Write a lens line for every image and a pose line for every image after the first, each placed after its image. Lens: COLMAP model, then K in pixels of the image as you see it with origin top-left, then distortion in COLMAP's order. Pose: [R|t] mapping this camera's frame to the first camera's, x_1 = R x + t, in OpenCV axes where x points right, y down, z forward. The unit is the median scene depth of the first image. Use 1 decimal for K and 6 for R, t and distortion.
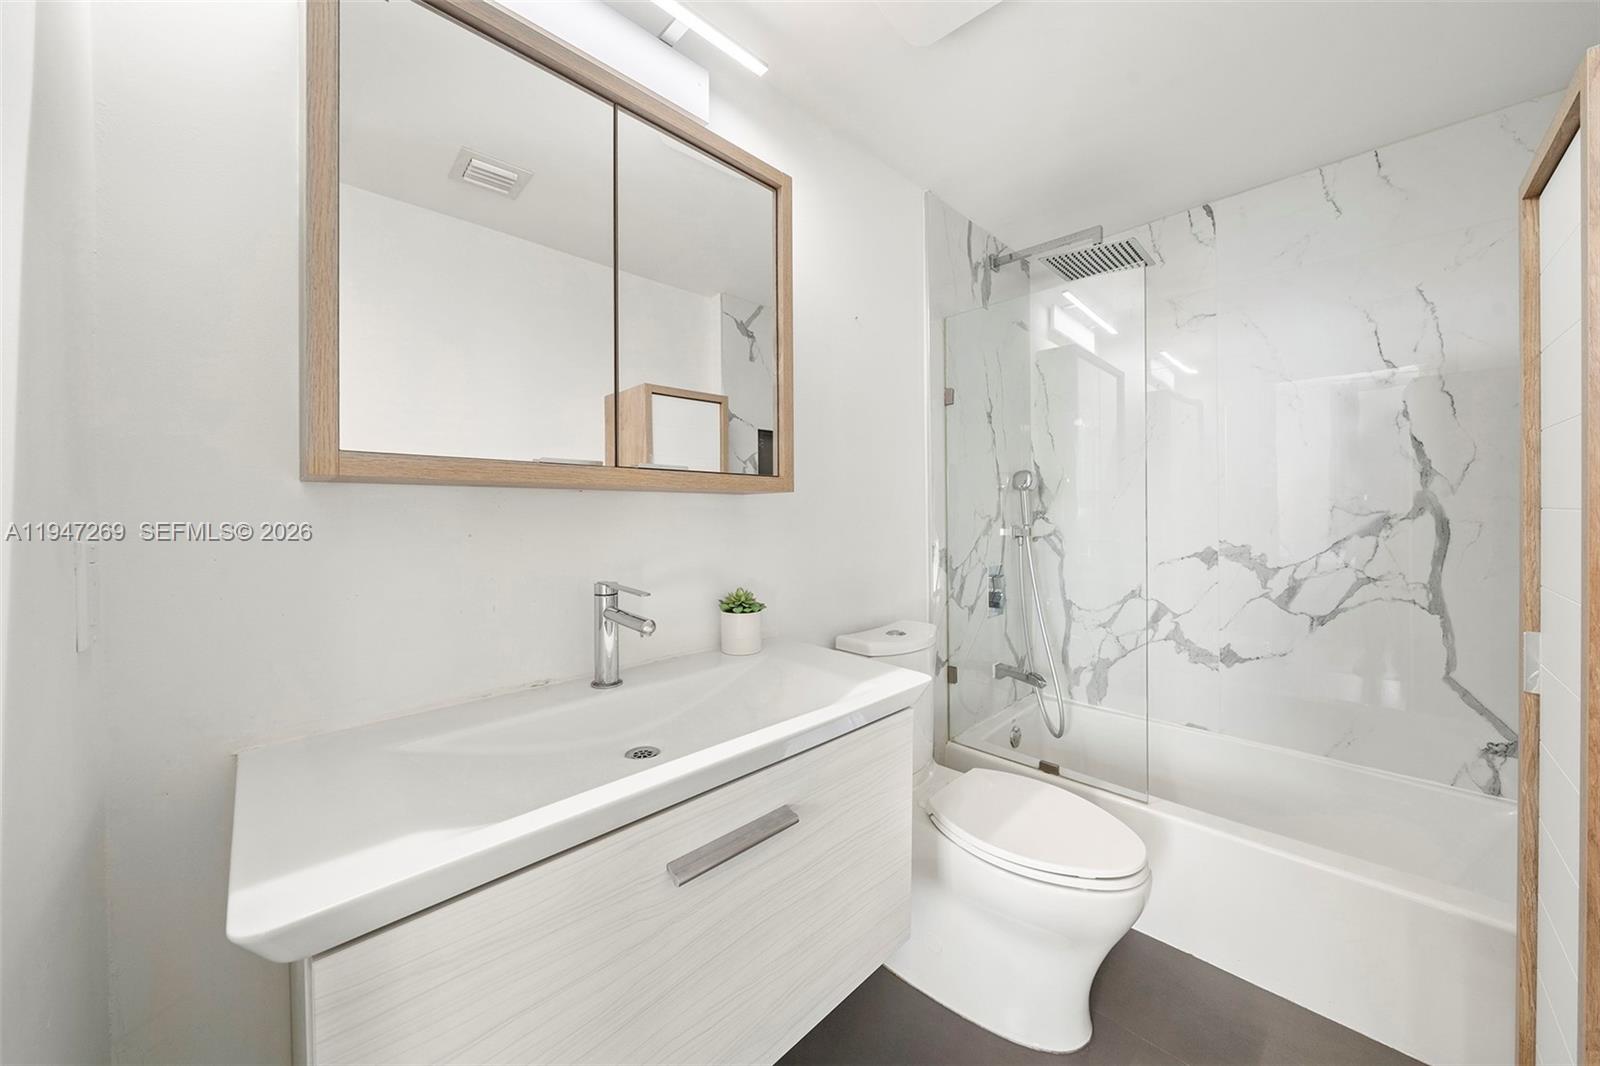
lens RADIAL K [[556.4, 0, 796.4], [0, 556.4, 516.6], [0, 0, 1]] dist [-0.004558, -0.000060]
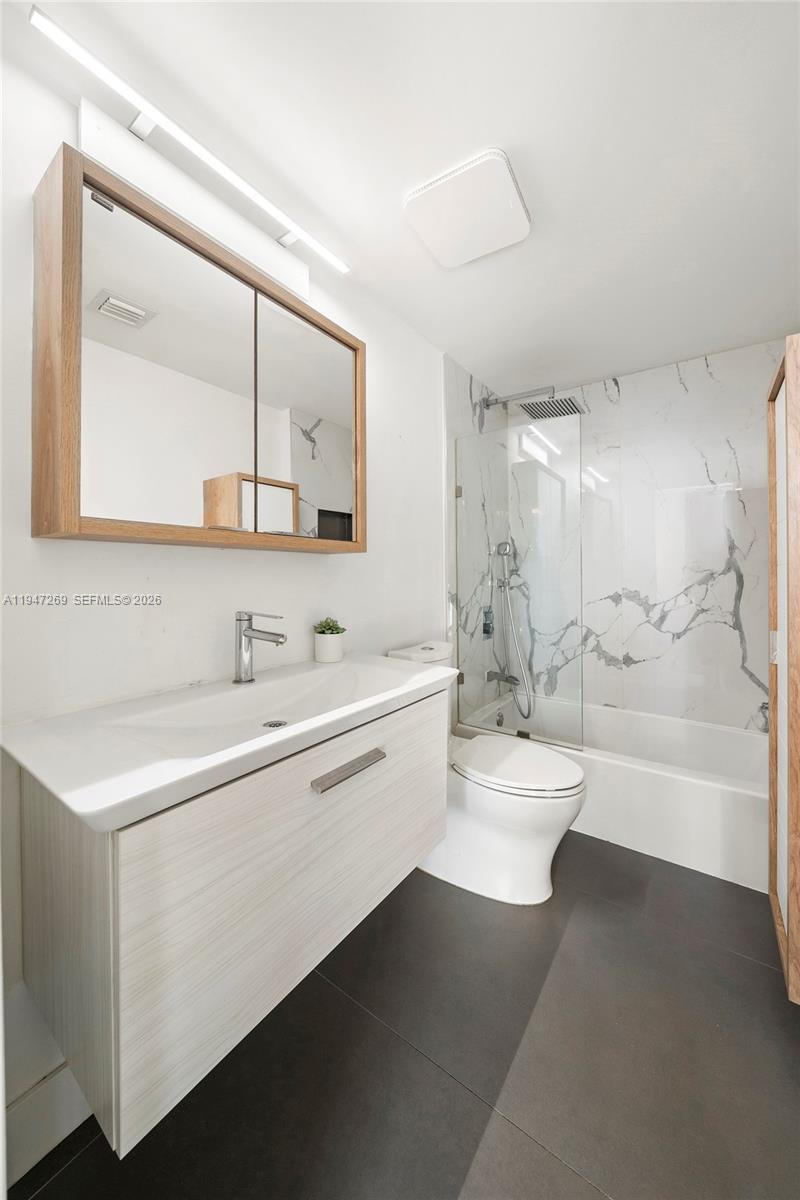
lens RADIAL K [[424.1, 0, 397.3], [0, 424.1, 570.7], [0, 0, 1]] dist [-0.004068, -0.000123]
pose [[0.986591, 0.007630, 0.163037, -0.075536], [-0.005208, 0.999870, -0.015276, 0.015079], [-0.163132, 0.014222, 0.986502, -0.097054]]
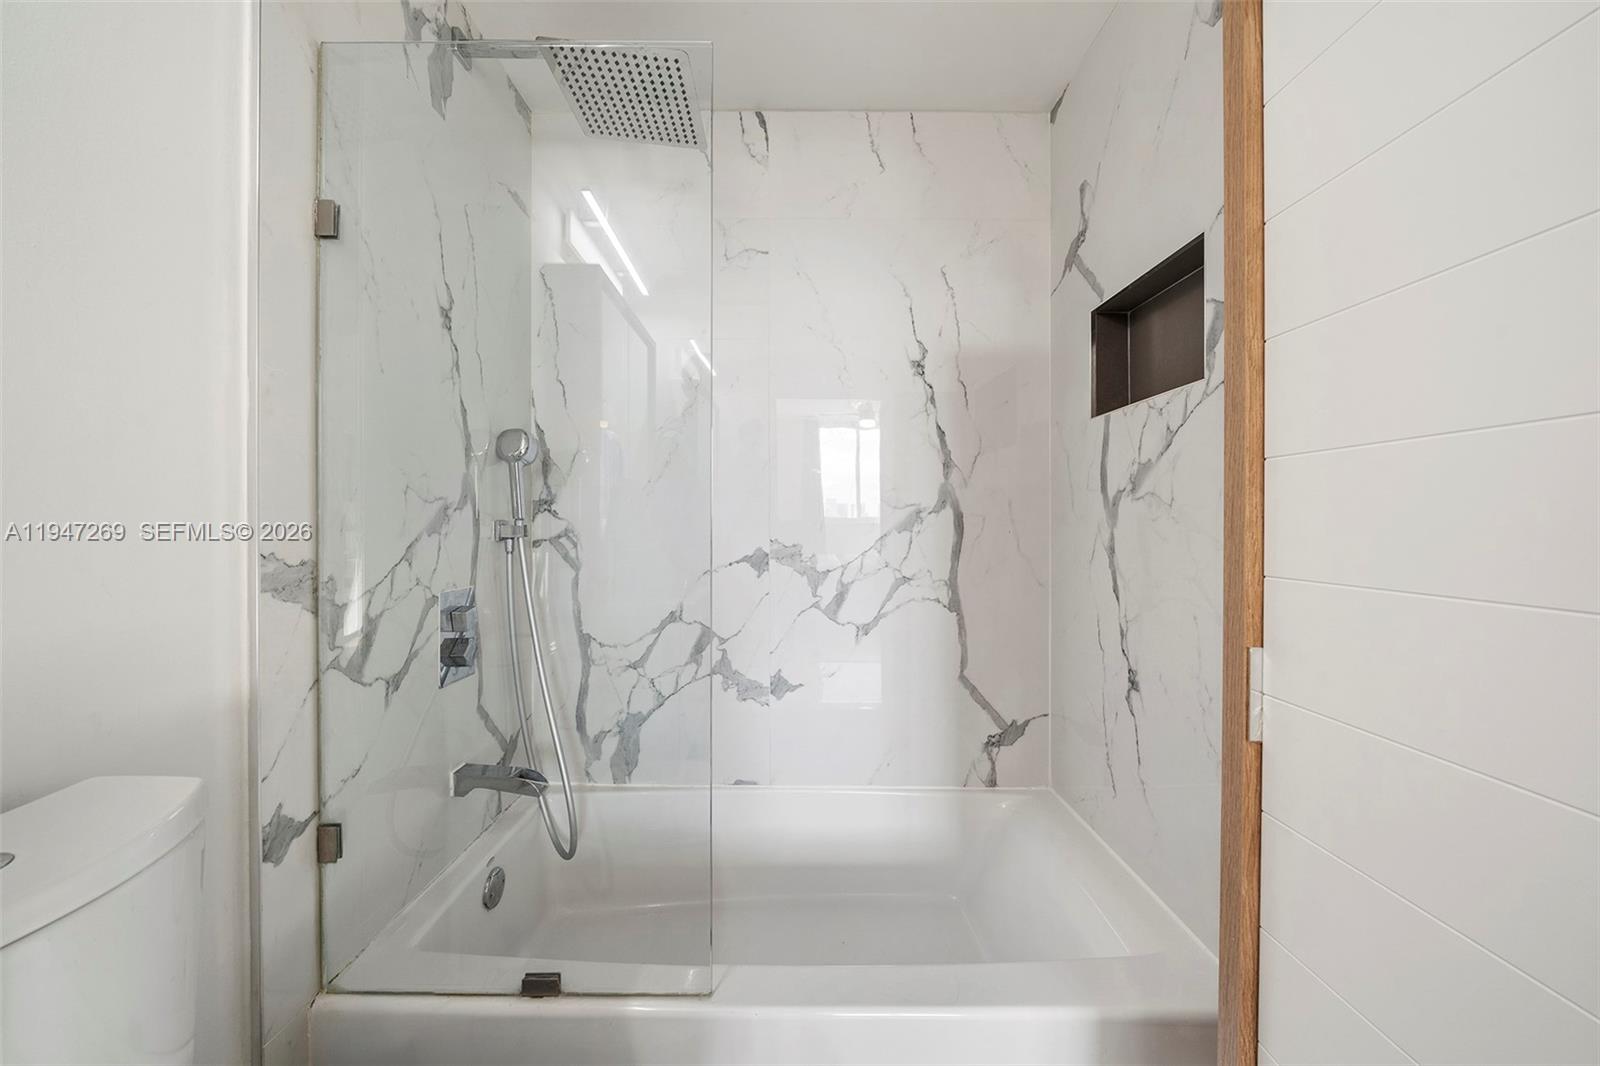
lens RADIAL K [[543.4, 0, 796.3], [0, 543.4, 535.9], [0, 0, 1]] dist [-0.004554, -0.000035]
pose [[0.687812, 0.003620, 0.725880, 0.223828], [-0.006331, 0.999979, 0.001012, 0.035937], [-0.725861, -0.005292, 0.687821, 0.435075]]
